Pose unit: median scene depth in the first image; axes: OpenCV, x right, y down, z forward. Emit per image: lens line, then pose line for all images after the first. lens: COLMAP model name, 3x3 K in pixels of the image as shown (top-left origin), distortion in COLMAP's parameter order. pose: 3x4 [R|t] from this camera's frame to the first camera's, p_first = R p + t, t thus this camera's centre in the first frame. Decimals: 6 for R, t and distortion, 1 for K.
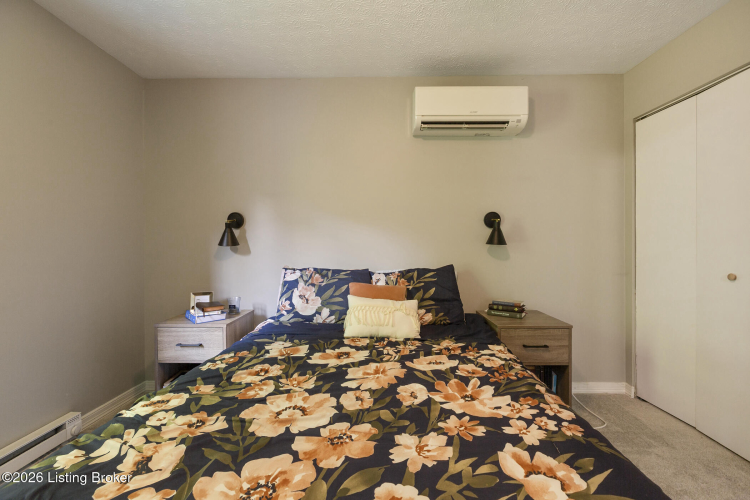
lens RADIAL K [[334.7, 0, 375.0], [0, 334.7, 250.0], [0, 0, 1]] dist [-0.000688, -0.000127]
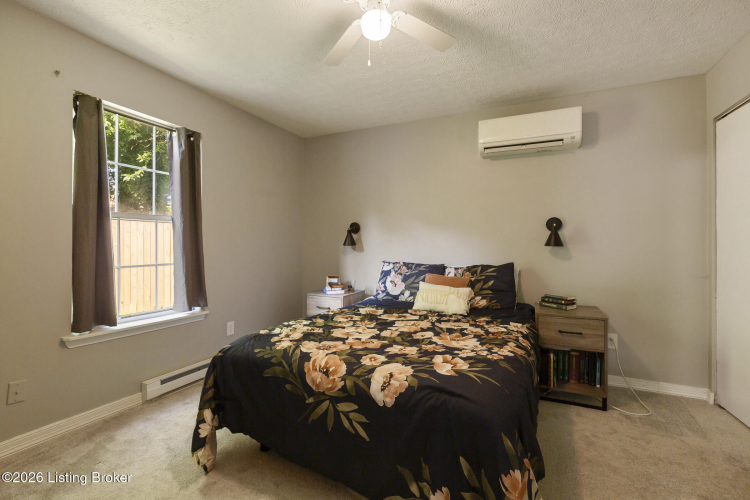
lens RADIAL K [[337.4, 0, 373.1], [0, 337.4, 247.1], [0, 0, 1]] dist [-0.000504, -0.000080]
pose [[0.907592, 0.008693, -0.419763, 0.305938], [-0.011886, 0.999917, -0.004992, 0.000339], [0.419685, 0.009520, 0.907620, -0.332529]]
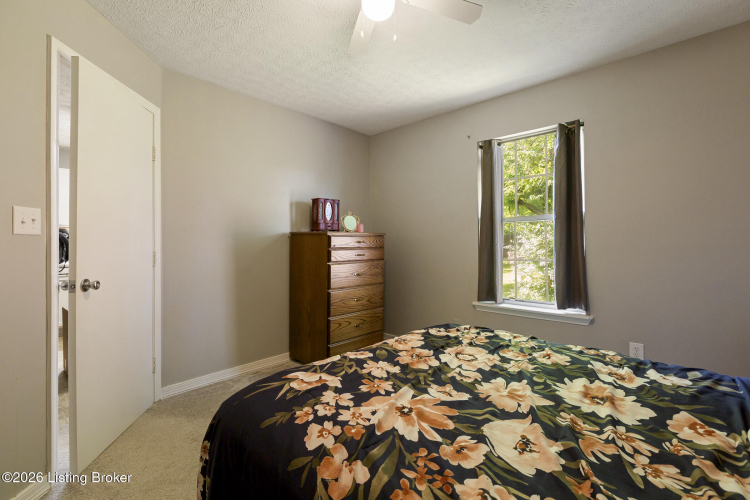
lens RADIAL K [[337.4, 0, 373.1], [0, 337.4, 247.1], [0, 0, 1]] dist [-0.000504, -0.000080]
pose [[-0.676292, 0.010579, -0.736558, 0.507509], [-0.002105, 0.999865, 0.016293, -0.006490], [0.736631, 0.012569, -0.676178, 0.778672]]
